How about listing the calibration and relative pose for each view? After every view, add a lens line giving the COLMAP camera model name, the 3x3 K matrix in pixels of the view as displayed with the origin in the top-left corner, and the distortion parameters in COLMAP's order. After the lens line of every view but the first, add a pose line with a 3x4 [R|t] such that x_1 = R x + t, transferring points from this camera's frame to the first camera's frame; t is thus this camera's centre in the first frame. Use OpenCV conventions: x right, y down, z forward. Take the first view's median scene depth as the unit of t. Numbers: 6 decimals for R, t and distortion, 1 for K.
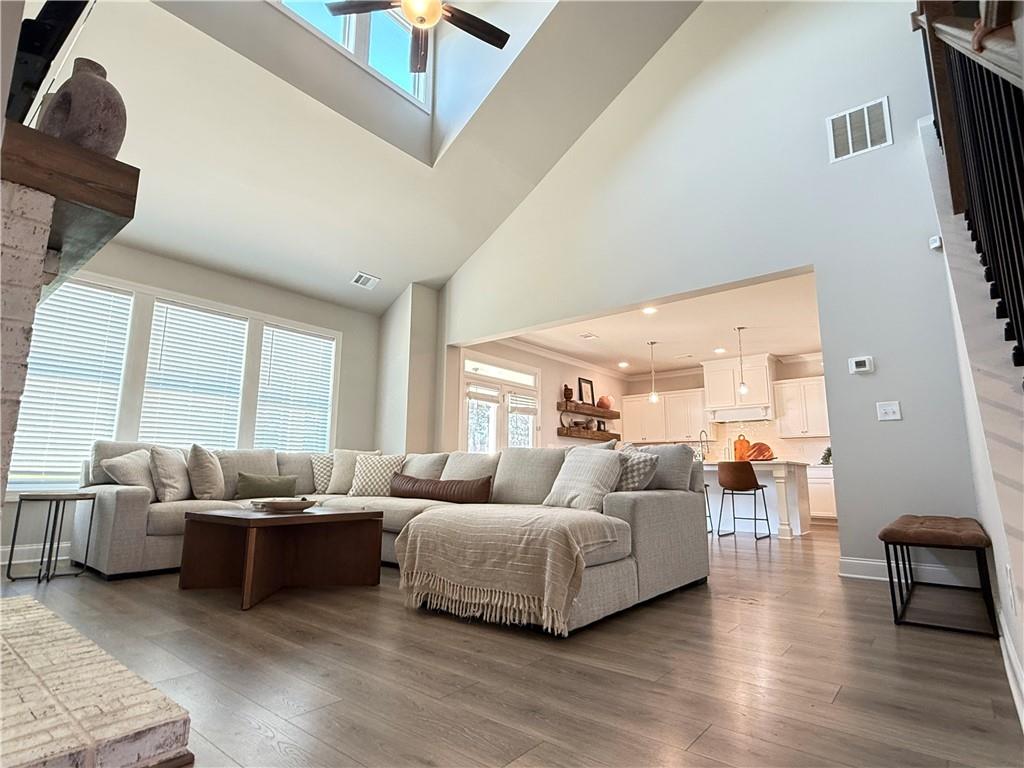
lens RADIAL K [[531.0, 0, 513.3], [0, 531.0, 383.8], [0, 0, 1]] dist [-0.014761, -0.000598]
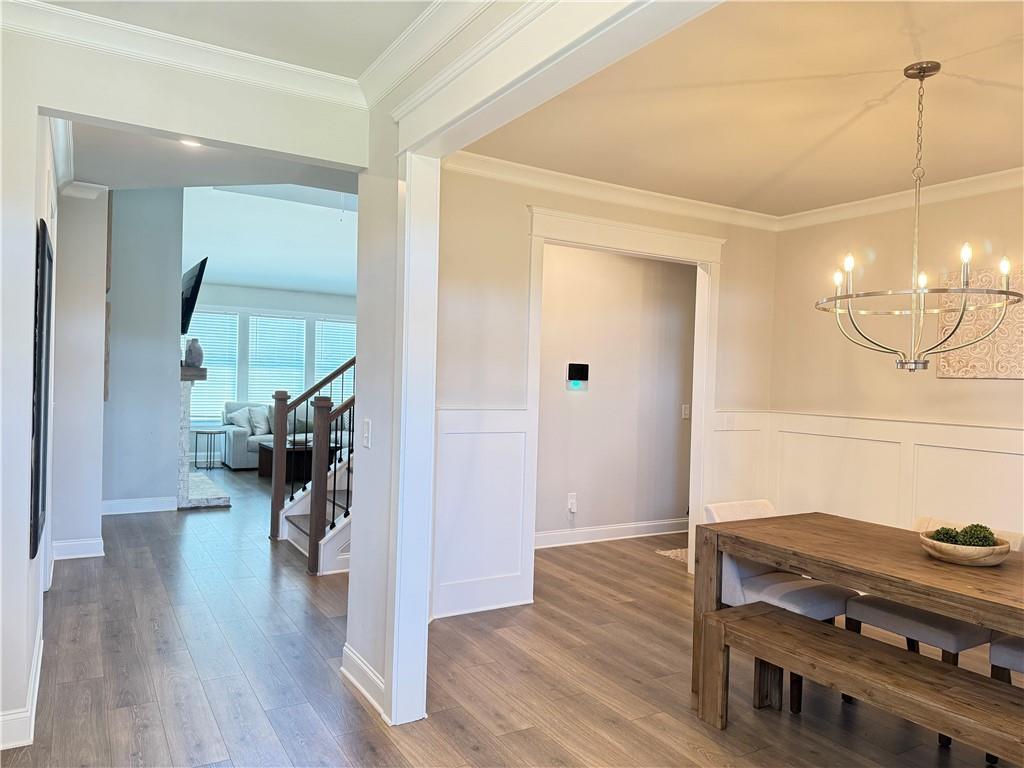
lens RADIAL K [[712.5, 0, 511.0], [0, 712.5, 382.8], [0, 0, 1]] dist [0.008660, -0.004487]
pose [[0.944187, 0.030968, -0.327950, 0.780283], [0.028279, 0.984276, 0.174359, -0.287438], [0.328193, -0.173902, 0.928465, -0.798536]]
